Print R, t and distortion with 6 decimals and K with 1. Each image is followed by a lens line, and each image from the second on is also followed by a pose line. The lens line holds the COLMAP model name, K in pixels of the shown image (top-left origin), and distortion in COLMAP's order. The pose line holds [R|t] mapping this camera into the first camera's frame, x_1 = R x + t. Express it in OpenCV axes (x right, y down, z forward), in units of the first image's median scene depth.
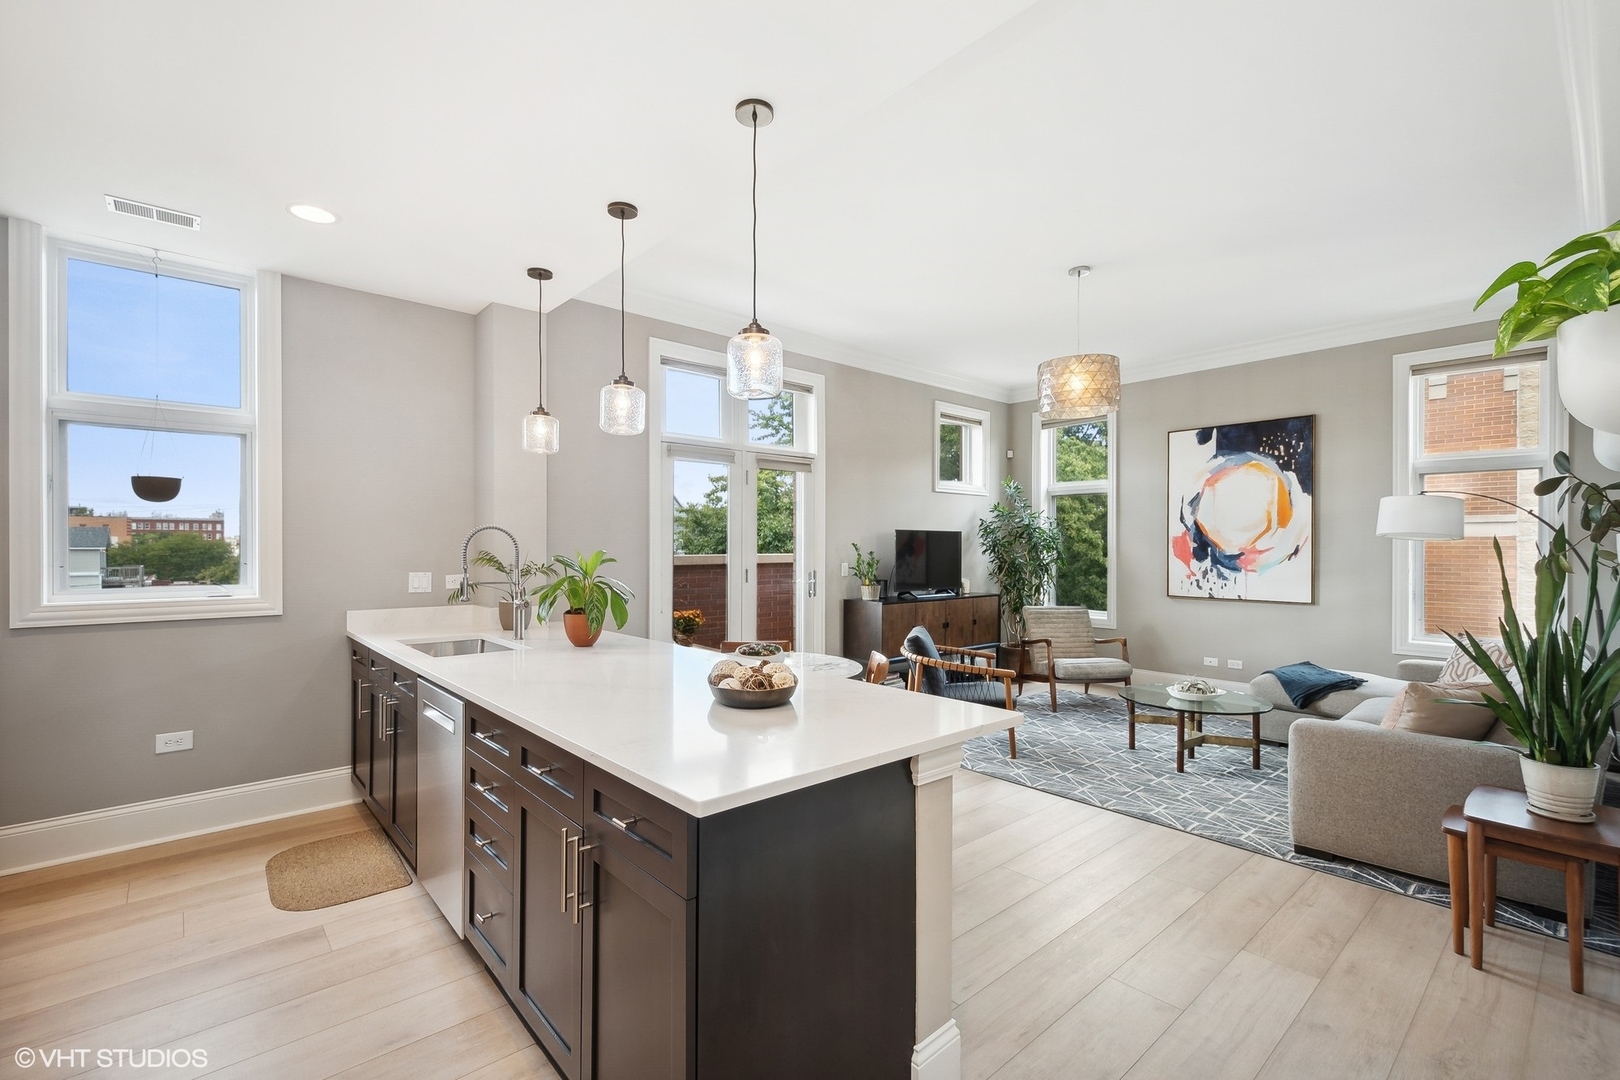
lens RADIAL K [[712.1, 0, 812.9], [0, 712.1, 546.9], [0, 0, 1]] dist [0.012058, -0.002430]
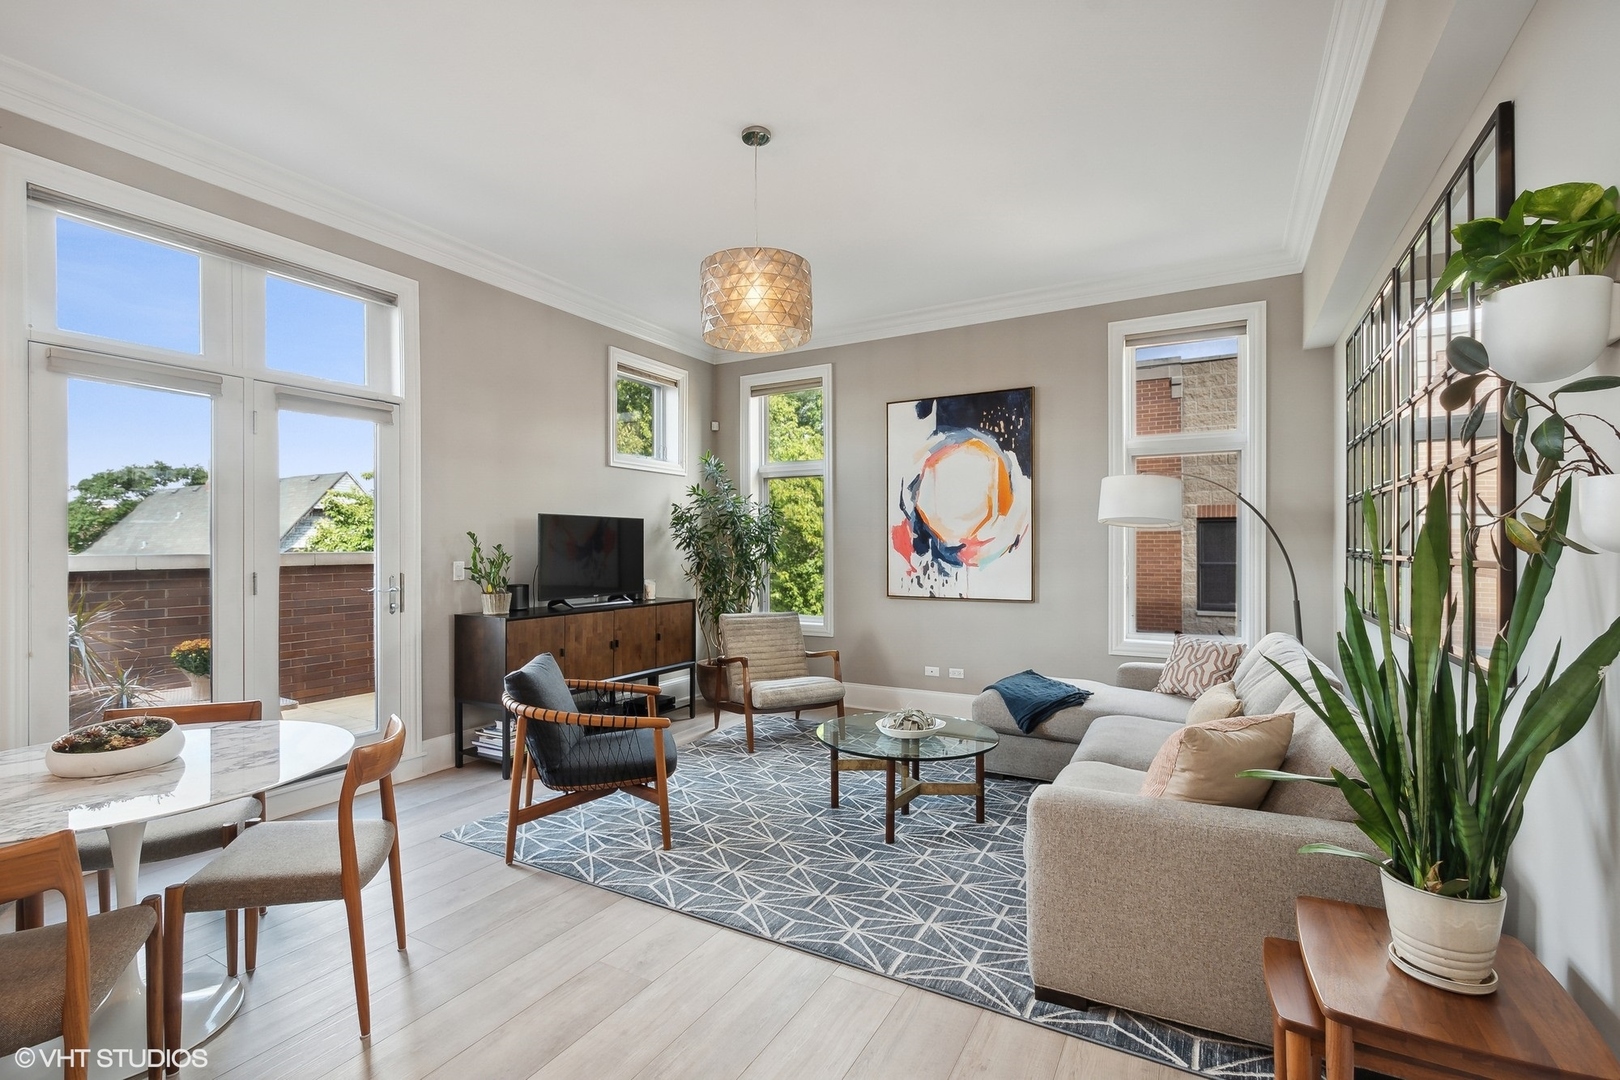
lens RADIAL K [[712.1, 0, 812.3], [0, 712.1, 555.0], [0, 0, 1]] dist [0.012058, -0.002430]
pose [[0.945095, -0.009047, 0.326672, 0.211188], [0.005434, 0.999914, 0.011972, 0.014539], [-0.326752, -0.009540, 0.945062, 0.353430]]
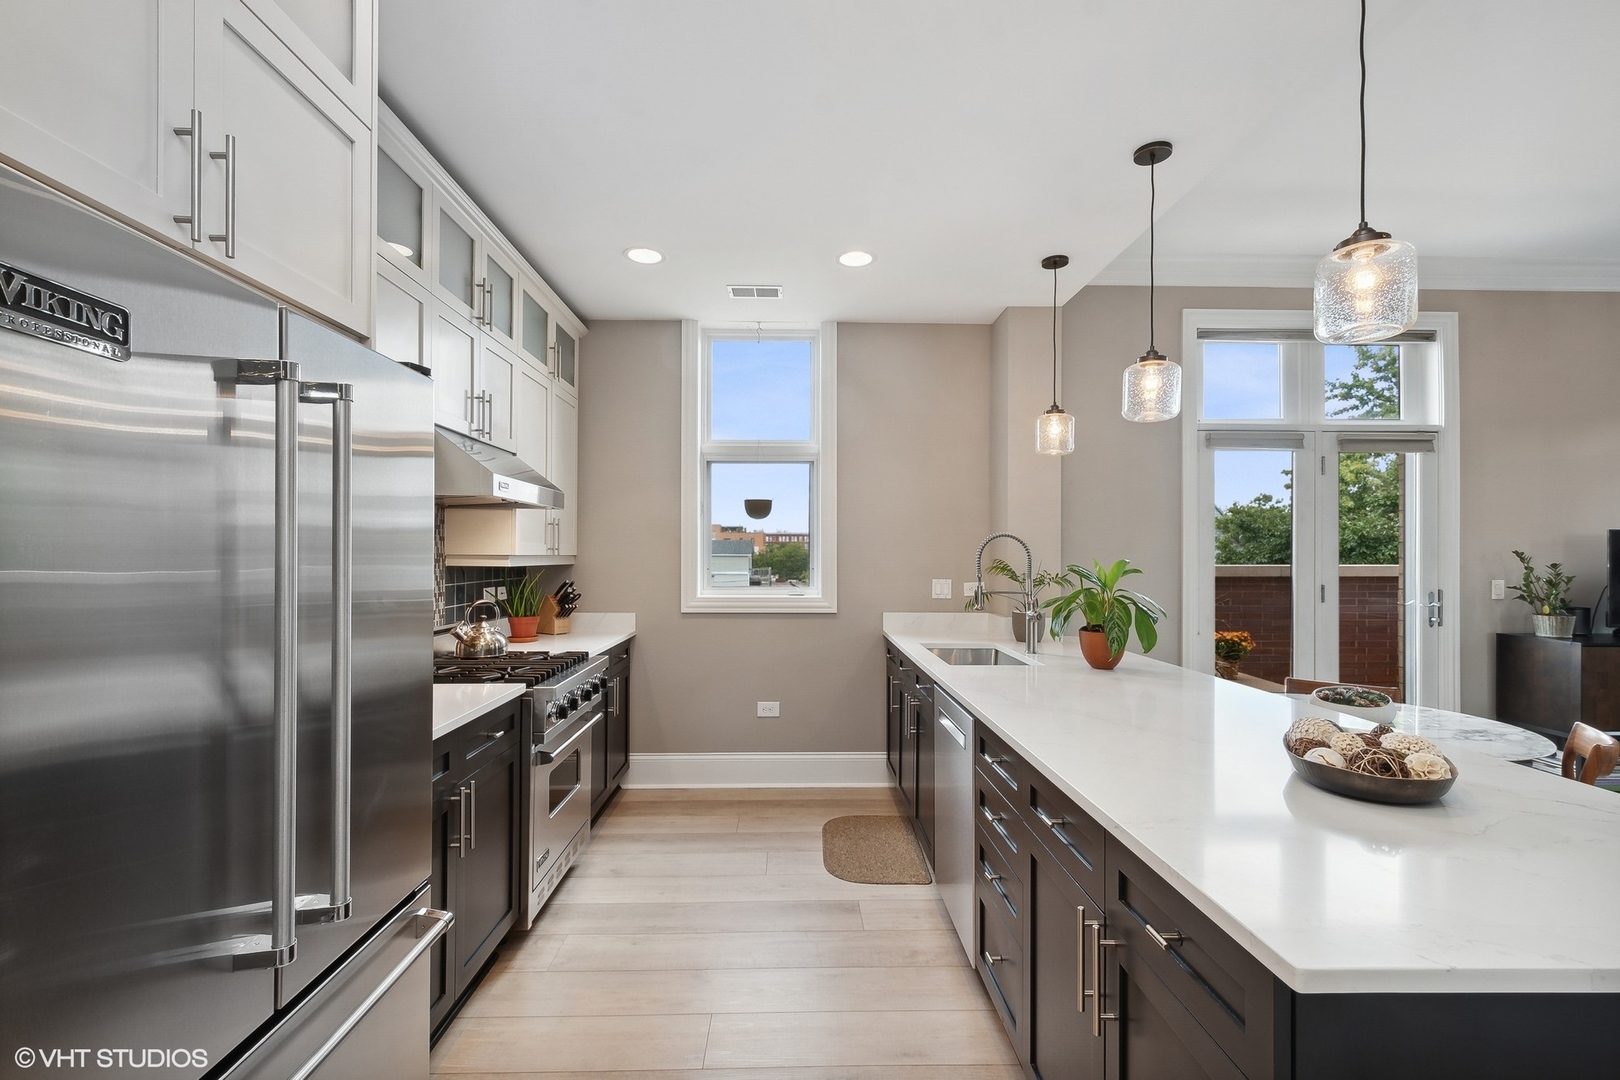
lens RADIAL K [[712.1, 0, 806.8], [0, 712.1, 550.7], [0, 0, 1]] dist [0.012058, -0.002430]
pose [[0.763493, -0.001310, -0.645815, -0.023876], [-0.002255, 0.999986, -0.004695, -0.000913], [0.645813, 0.005041, 0.763479, 0.069954]]
